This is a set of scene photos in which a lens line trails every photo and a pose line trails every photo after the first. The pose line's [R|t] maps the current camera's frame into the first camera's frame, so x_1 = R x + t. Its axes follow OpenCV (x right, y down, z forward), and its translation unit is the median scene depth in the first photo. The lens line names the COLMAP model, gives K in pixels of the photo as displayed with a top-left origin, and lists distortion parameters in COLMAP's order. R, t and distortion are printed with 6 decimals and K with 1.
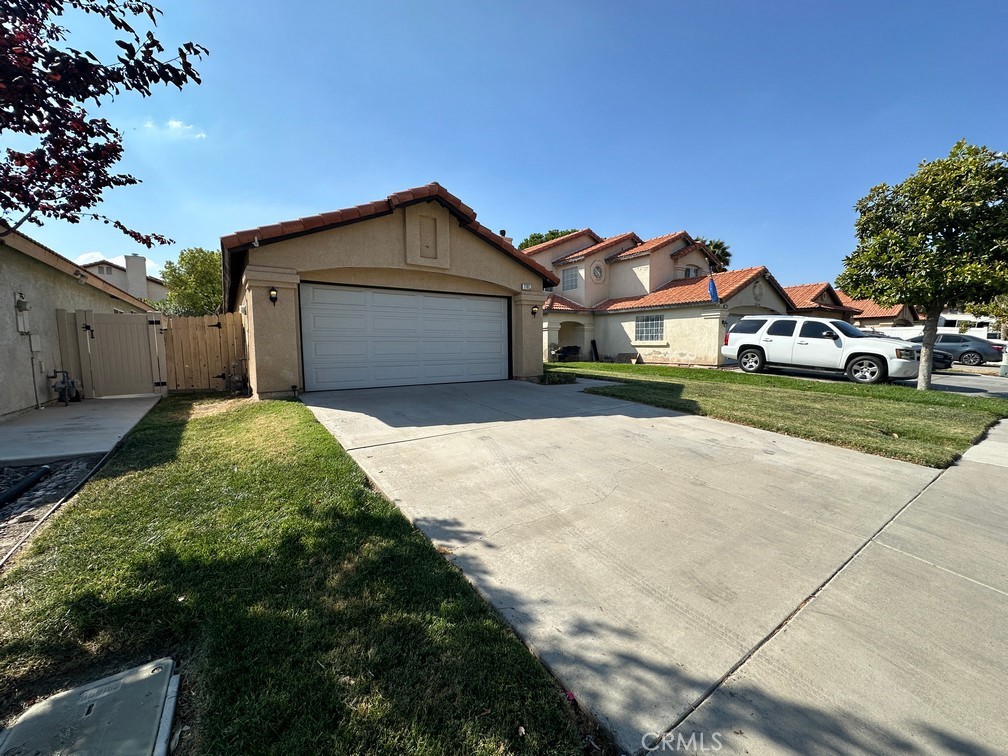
lens RADIAL K [[401.2, 0, 502.9], [0, 401.2, 379.3], [0, 0, 1]] dist [-0.004462, 0.001045]
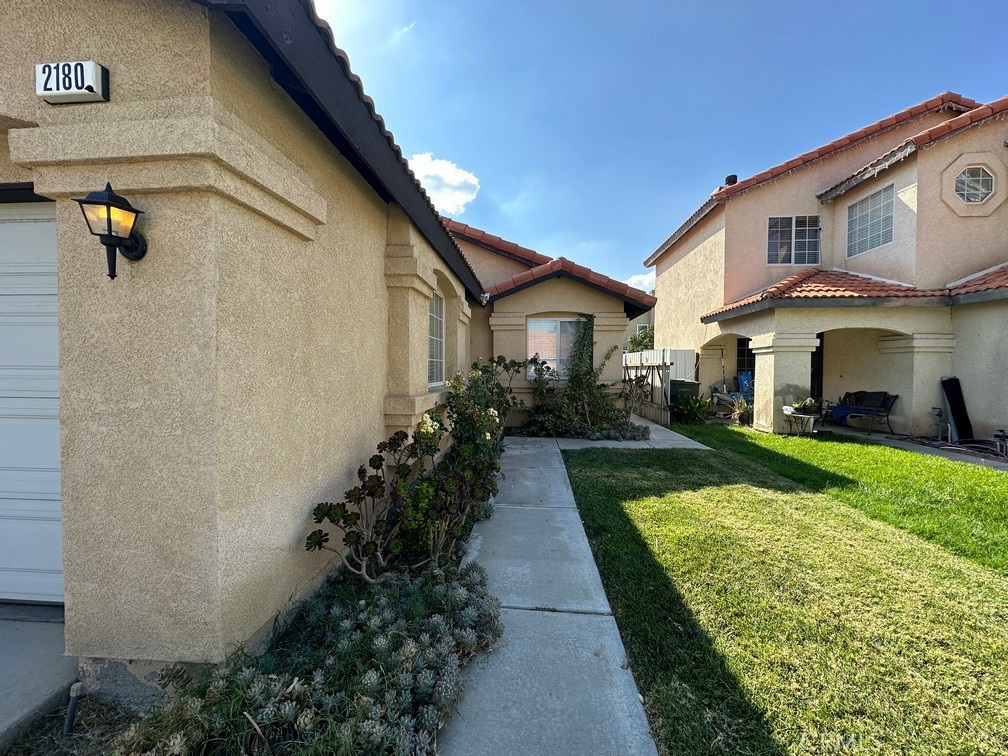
lens RADIAL K [[401.2, 0, 502.2], [0, 401.2, 378.0], [0, 0, 1]] dist [-0.004462, 0.001045]
pose [[0.778709, 0.027080, -0.626801, 0.154141], [-0.064809, 0.997195, -0.037433, -0.066395], [0.624029, 0.069772, 0.778280, 0.537861]]
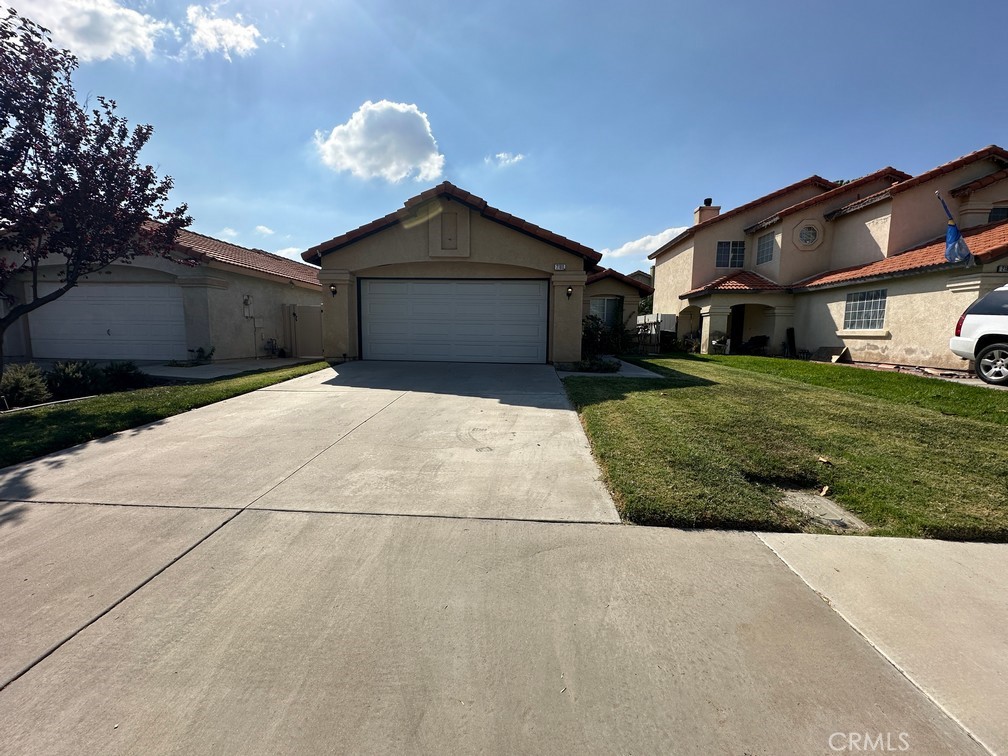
lens RADIAL K [[401.2, 0, 502.9], [0, 401.2, 377.6], [0, 0, 1]] dist [-0.004462, 0.001045]
pose [[0.782288, 0.084056, -0.617220, 0.303298], [-0.071703, 0.996419, 0.044818, -0.001453], [0.618776, 0.009196, 0.785513, 0.094652]]
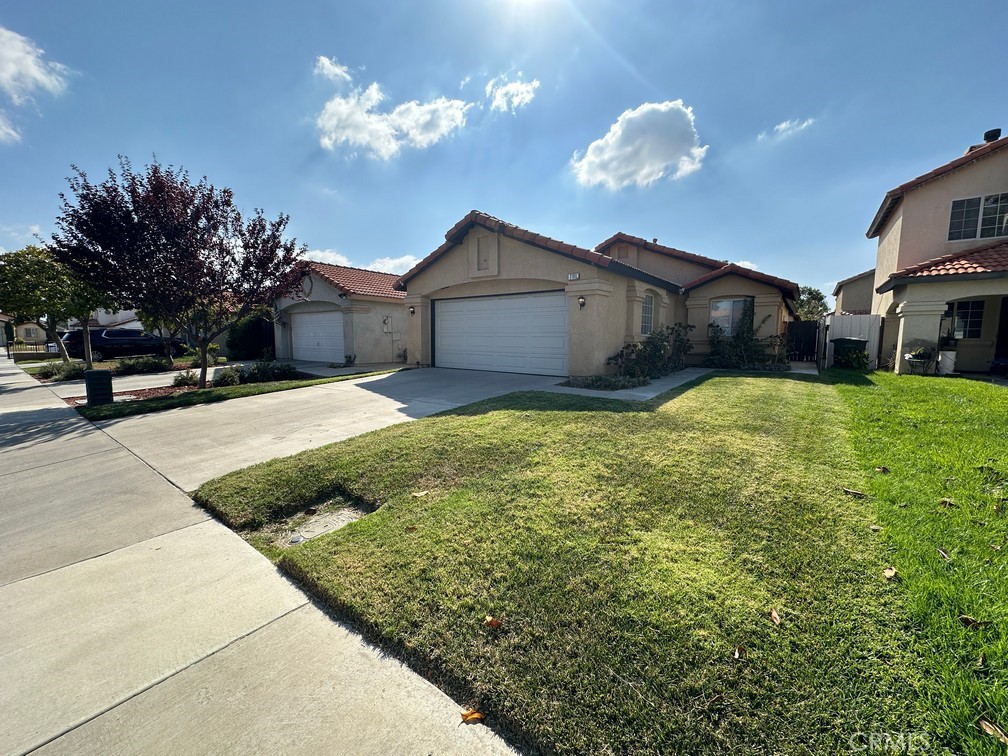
lens RADIAL K [[401.2, 0, 502.2], [0, 401.2, 379.3], [0, 0, 1]] dist [-0.004462, 0.001045]
pose [[0.306344, 0.106146, -0.945984, 0.481636], [-0.088389, 0.992642, 0.082758, -0.032832], [0.947808, 0.058263, 0.313472, 0.312855]]
